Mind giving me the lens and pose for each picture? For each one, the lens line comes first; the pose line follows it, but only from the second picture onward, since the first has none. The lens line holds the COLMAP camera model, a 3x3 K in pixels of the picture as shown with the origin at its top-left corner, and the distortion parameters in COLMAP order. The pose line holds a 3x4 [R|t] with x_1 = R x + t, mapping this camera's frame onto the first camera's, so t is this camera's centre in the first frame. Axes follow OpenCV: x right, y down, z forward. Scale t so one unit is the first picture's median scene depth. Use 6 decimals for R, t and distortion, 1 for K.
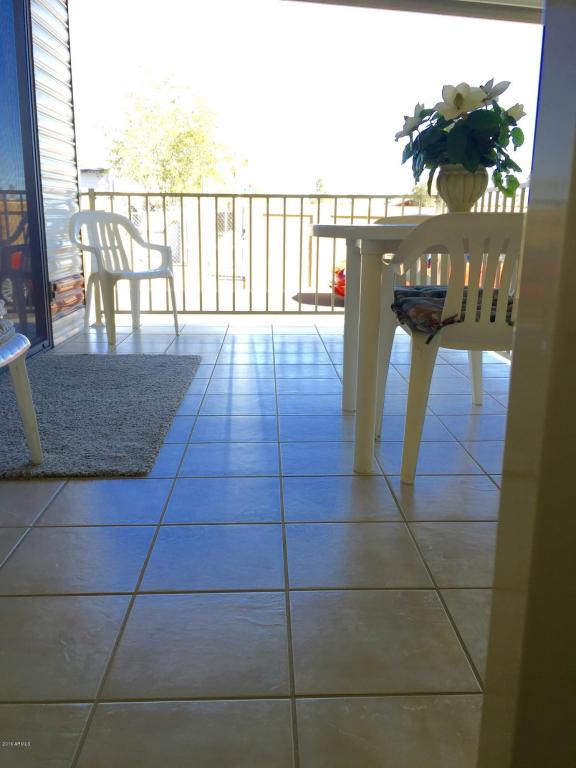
lens RADIAL K [[664.4, 0, 288.4], [0, 664.4, 372.9], [0, 0, 1]] dist [0.090799, -0.142758]
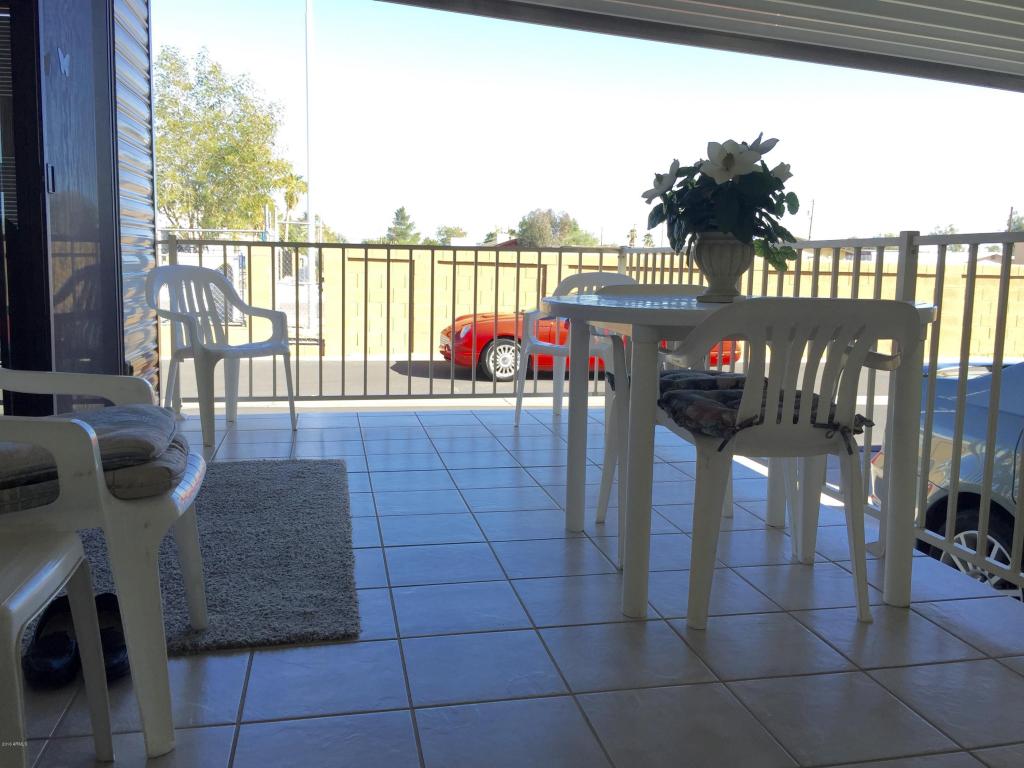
lens RADIAL K [[882.0, 0, 505.8], [0, 882.0, 375.9], [0, 0, 1]] dist [0.088631, -0.141200]
pose [[0.985902, -0.012899, 0.166825, -0.195391], [0.028738, 0.995263, -0.092879, -0.036217], [-0.164837, 0.096364, 0.981602, -0.023012]]
